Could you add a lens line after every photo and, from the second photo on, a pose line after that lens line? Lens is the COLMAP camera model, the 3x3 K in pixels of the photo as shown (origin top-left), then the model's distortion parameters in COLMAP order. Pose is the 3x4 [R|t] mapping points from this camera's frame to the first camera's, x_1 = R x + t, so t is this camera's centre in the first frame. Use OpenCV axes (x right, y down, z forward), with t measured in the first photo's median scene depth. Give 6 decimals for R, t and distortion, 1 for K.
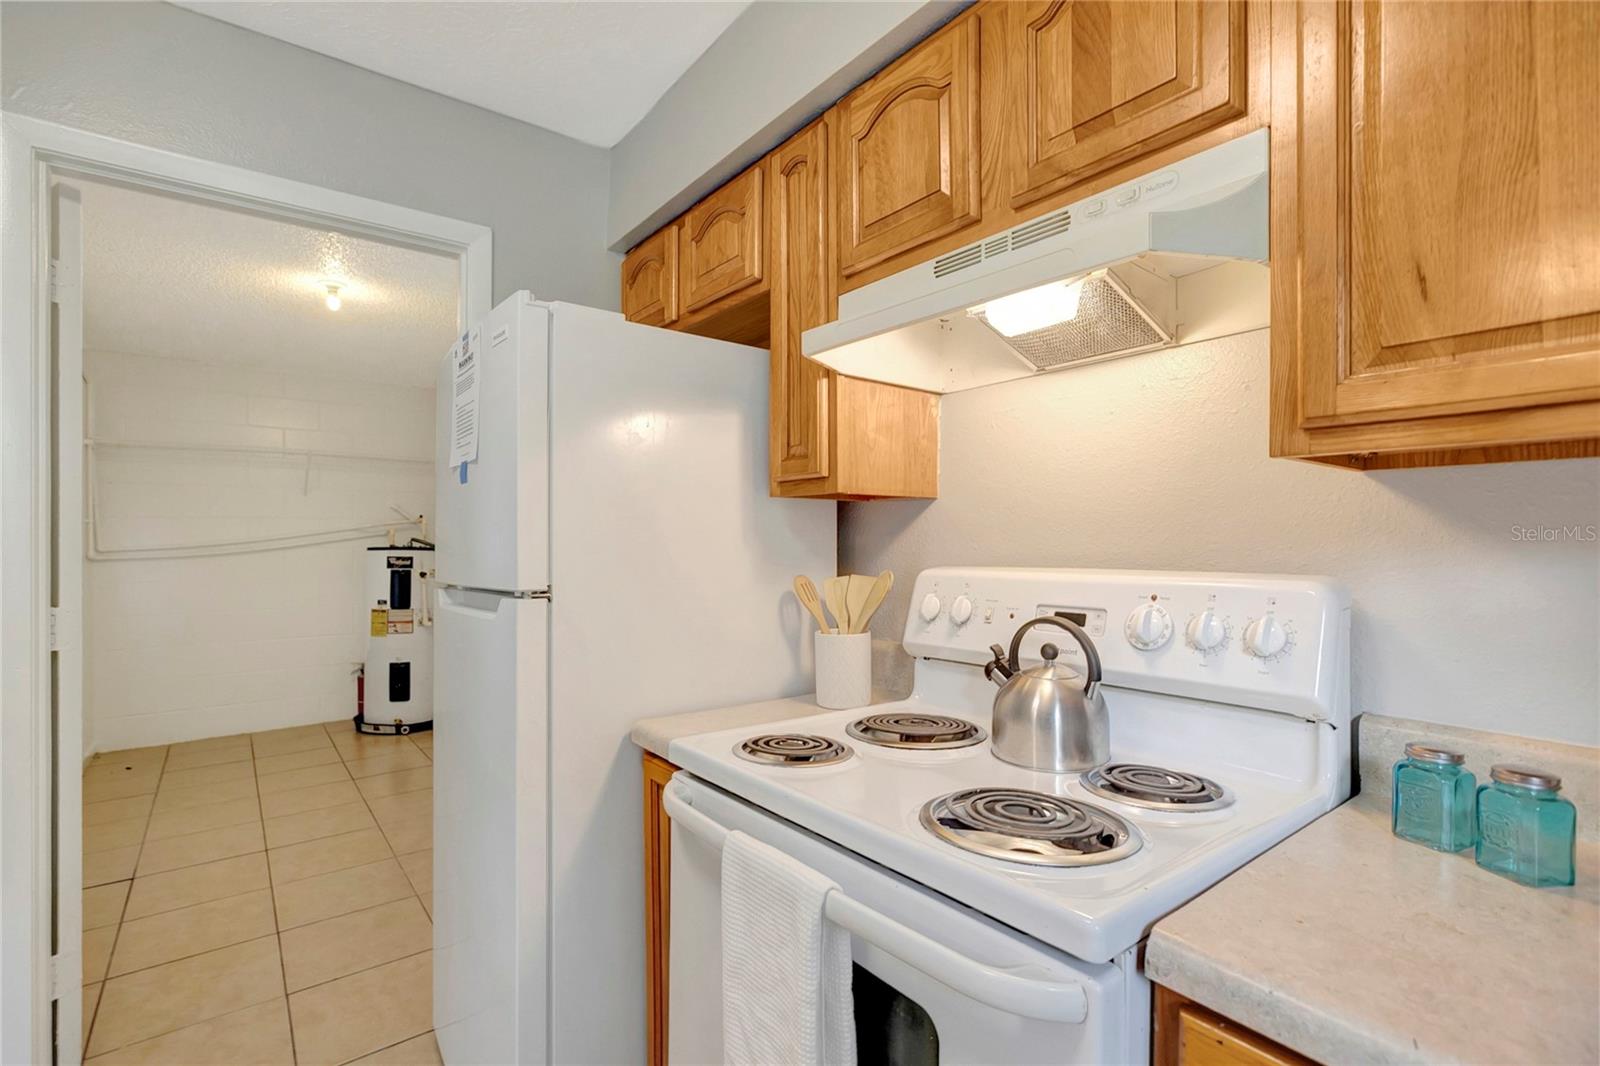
lens RADIAL K [[739.3, 0, 806.3], [0, 739.3, 543.0], [0, 0, 1]] dist [-0.019987, 0.010636]
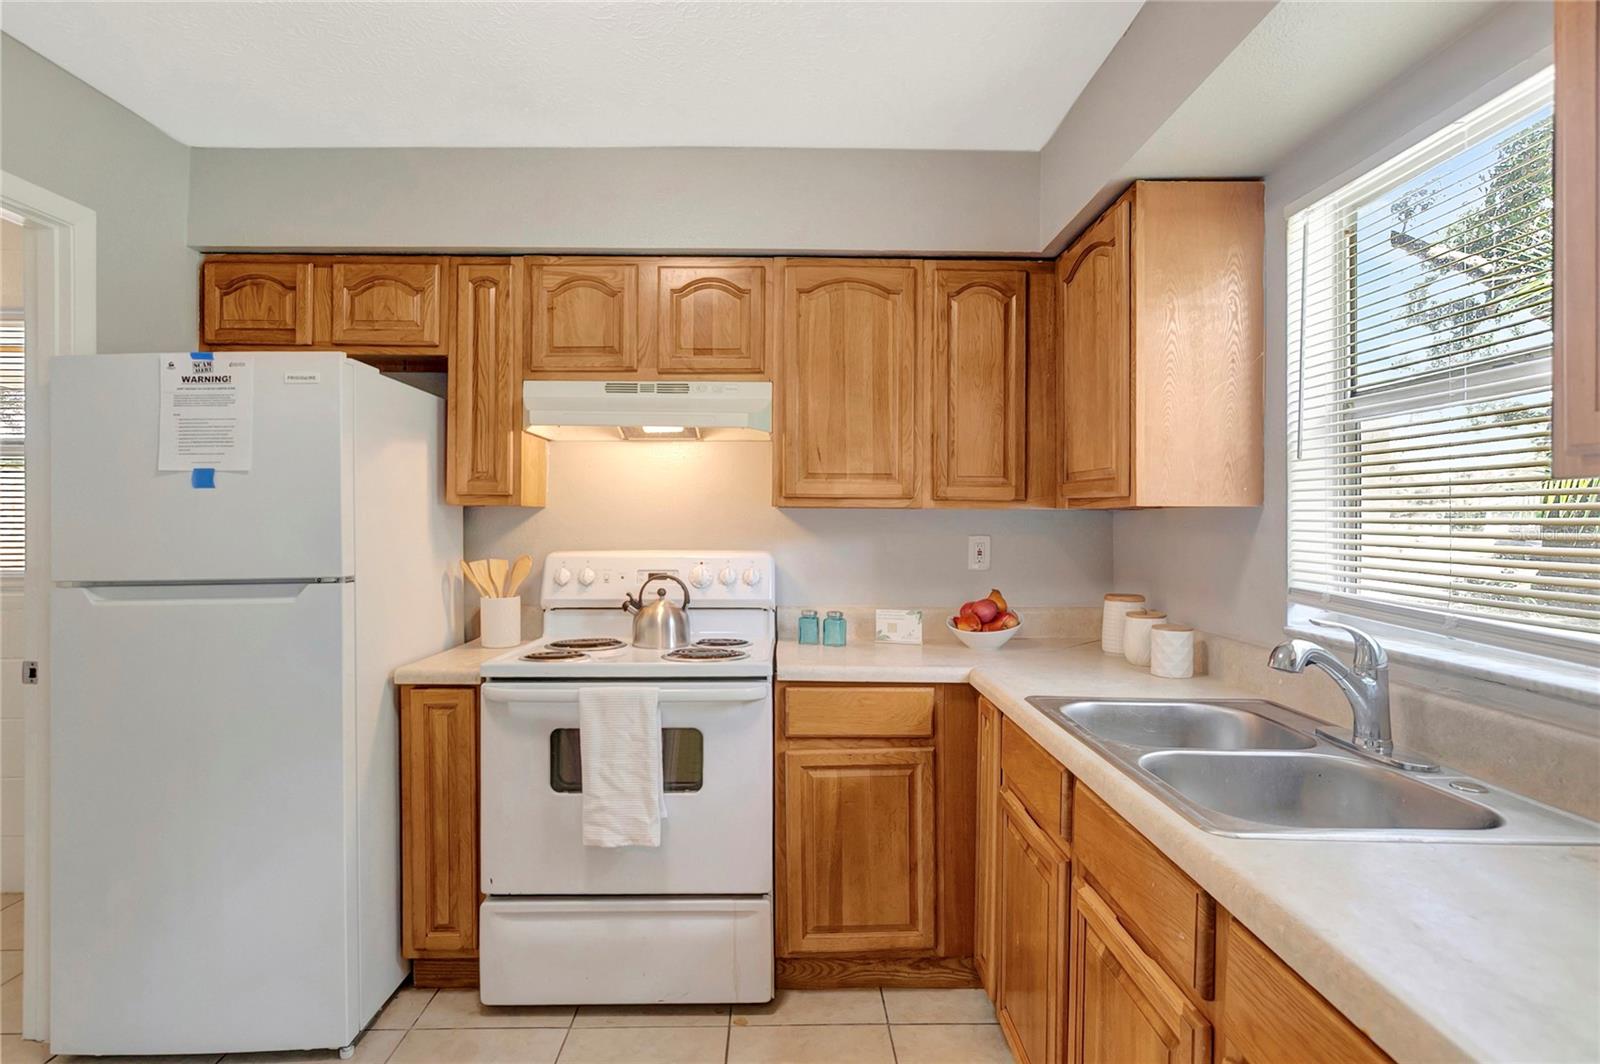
lens RADIAL K [[852.0, 0, 775.4], [0, 852.0, 519.5], [0, 0, 1]] dist [-0.029690, 0.001846]
pose [[0.614610, 0.008453, 0.788786, -0.739035], [-0.003778, 0.999963, -0.007772, -0.018883], [-0.788822, 0.001796, 0.614619, -0.373312]]
